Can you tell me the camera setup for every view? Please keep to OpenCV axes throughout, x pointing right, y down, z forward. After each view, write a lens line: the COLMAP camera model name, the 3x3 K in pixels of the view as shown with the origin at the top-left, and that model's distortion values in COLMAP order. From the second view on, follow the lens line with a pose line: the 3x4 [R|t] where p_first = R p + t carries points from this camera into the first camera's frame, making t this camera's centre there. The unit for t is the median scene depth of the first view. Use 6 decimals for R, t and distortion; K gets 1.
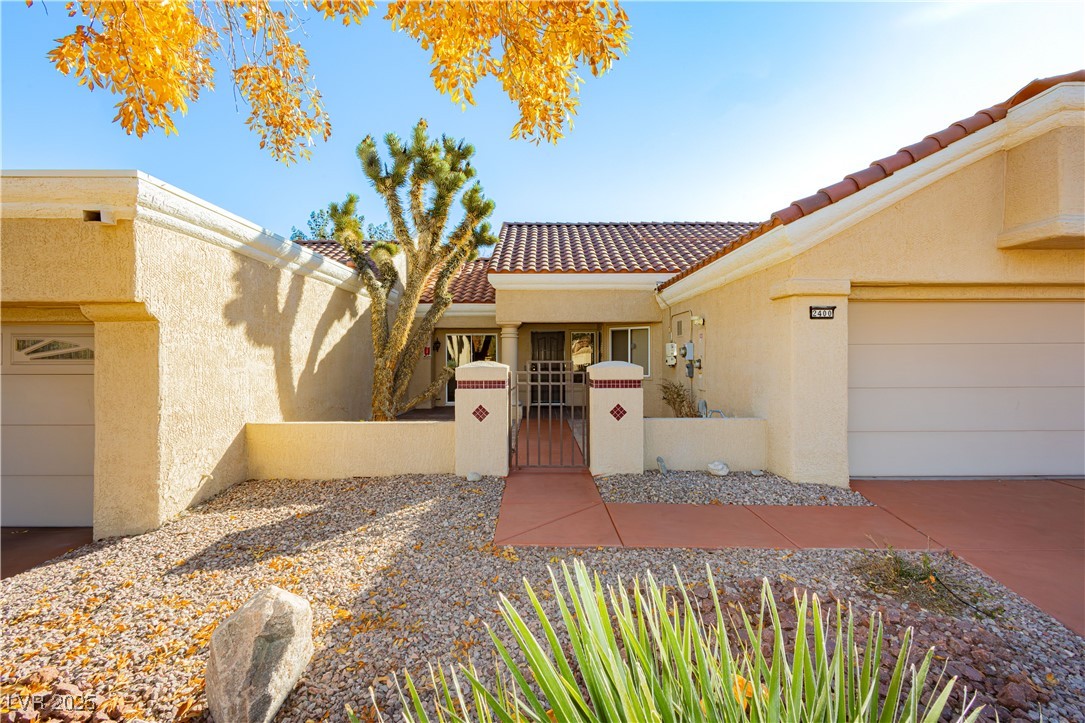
lens RADIAL K [[499.1, 0, 542.5], [0, 499.1, 361.5], [0, 0, 1]] dist [-0.005655, -0.001486]
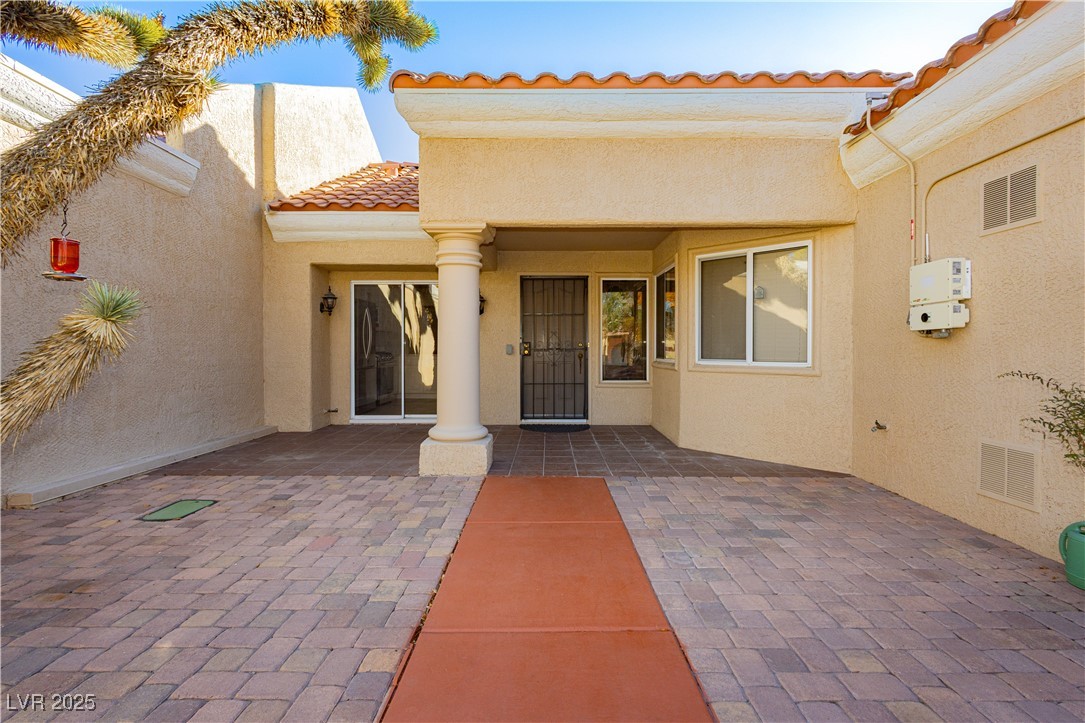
lens RADIAL K [[499.1, 0, 542.5], [0, 499.1, 361.5], [0, 0, 1]] dist [-0.005655, -0.001486]
pose [[0.999916, 0.005527, -0.011737, 0.006828], [-0.005372, 0.999899, 0.013142, 0.021385], [0.011808, -0.013078, 0.999845, 0.590719]]
